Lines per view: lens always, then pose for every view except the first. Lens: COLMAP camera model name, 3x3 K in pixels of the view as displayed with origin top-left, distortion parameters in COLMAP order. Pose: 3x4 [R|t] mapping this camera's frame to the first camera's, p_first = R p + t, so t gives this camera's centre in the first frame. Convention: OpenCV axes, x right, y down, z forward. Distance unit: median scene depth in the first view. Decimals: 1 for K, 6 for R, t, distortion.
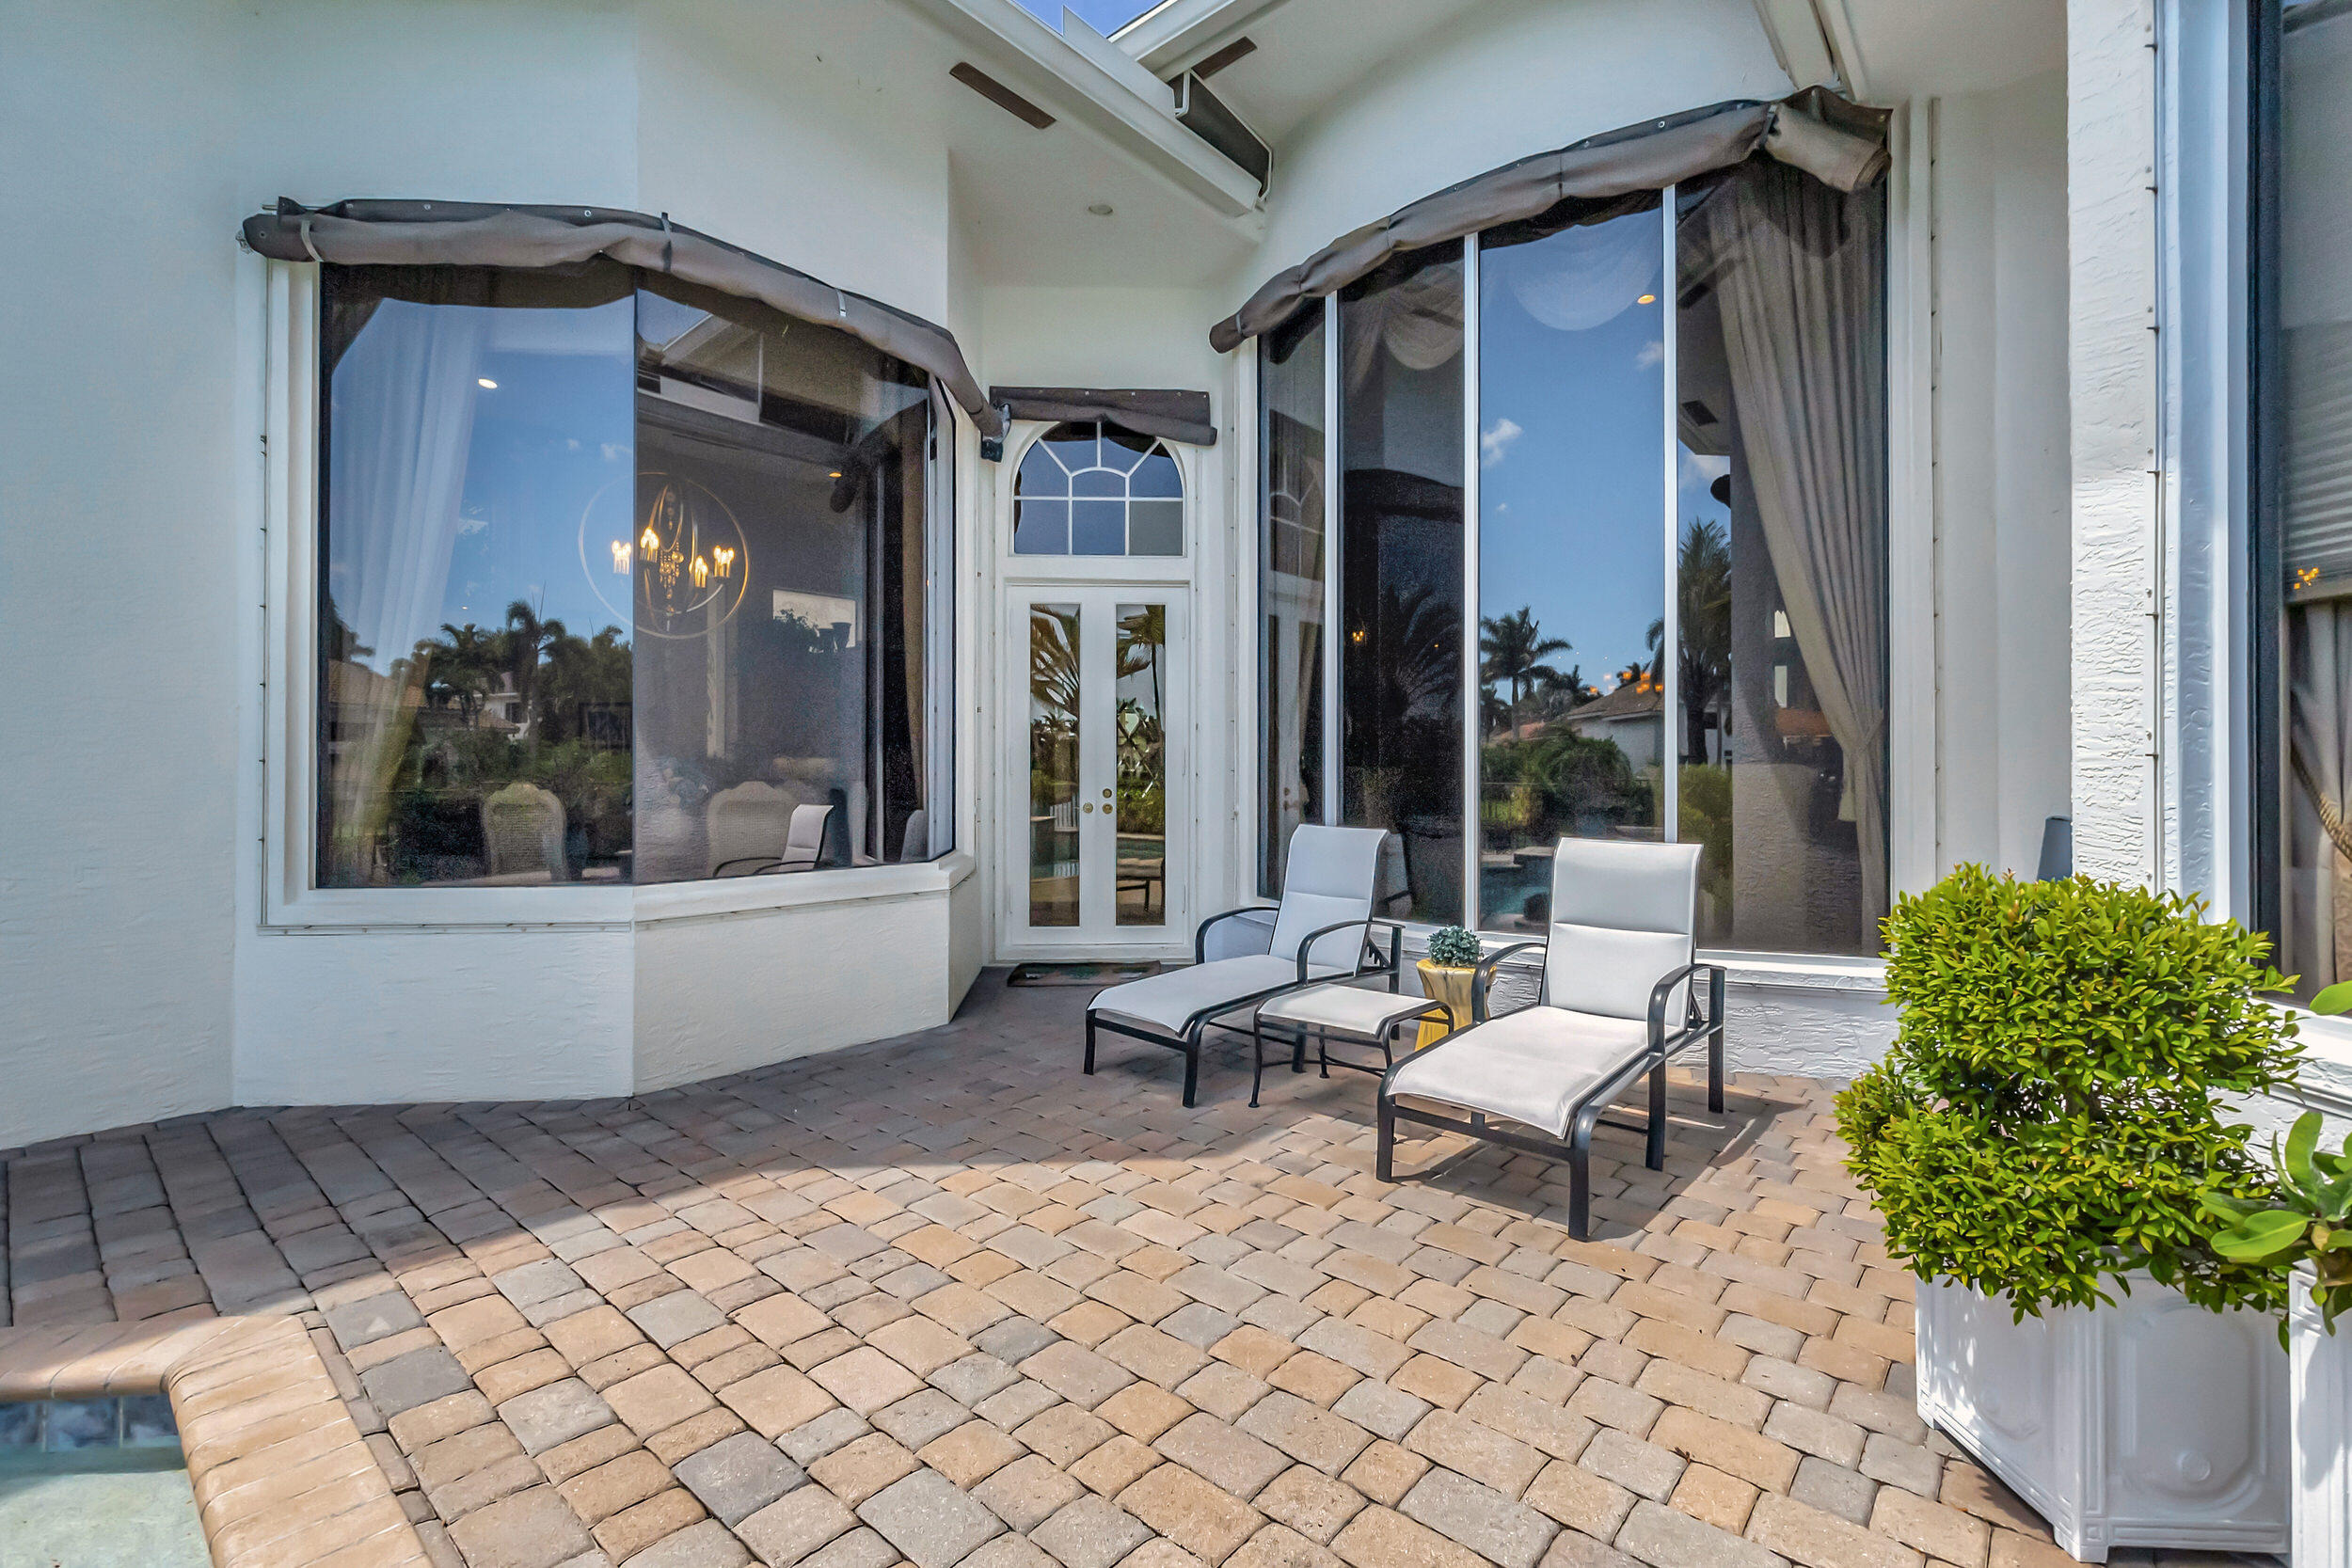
lens RADIAL K [[1039.0, 0, 1186.9], [0, 1039.0, 772.0], [0, 0, 1]] dist [-0.000648, -0.000449]
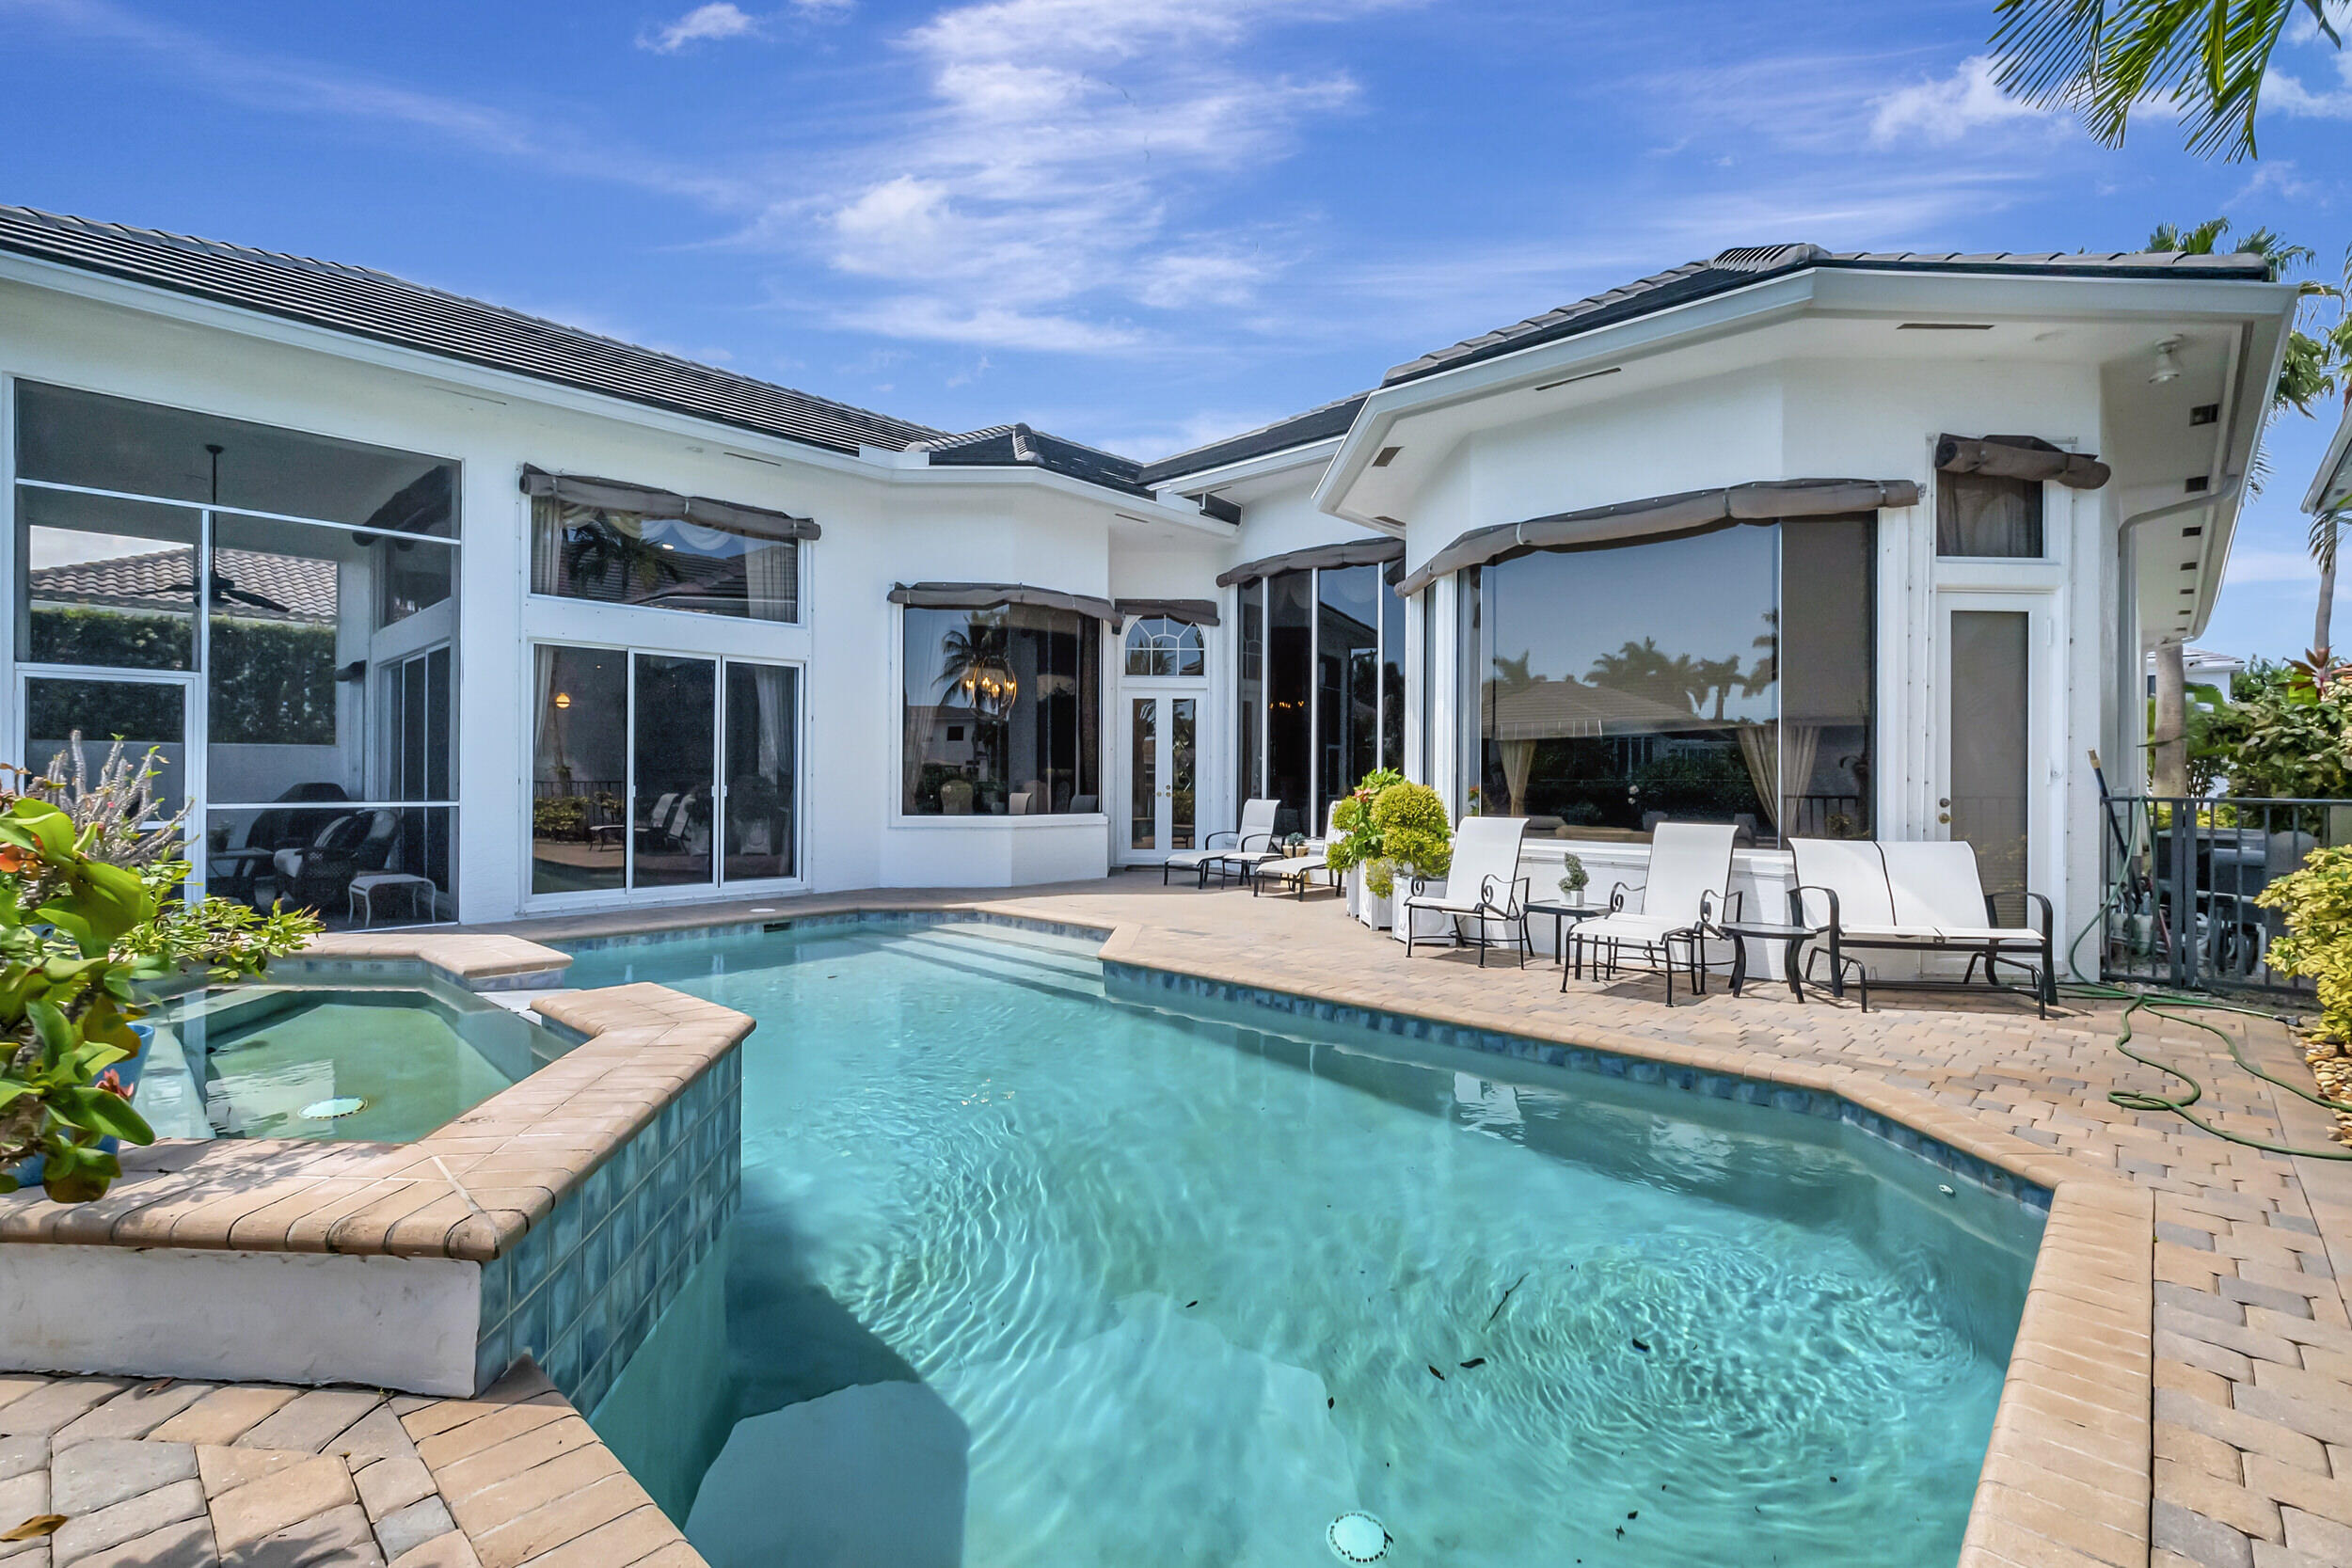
lens RADIAL K [[1039.0, 0, 1186.9], [0, 1039.0, 772.0], [0, 0, 1]] dist [-0.000648, -0.000449]
pose [[0.999190, 0.007406, -0.039553, 0.055150], [-0.007383, 0.999972, 0.000718, -0.013943], [0.039557, -0.000426, 0.999217, -1.337053]]
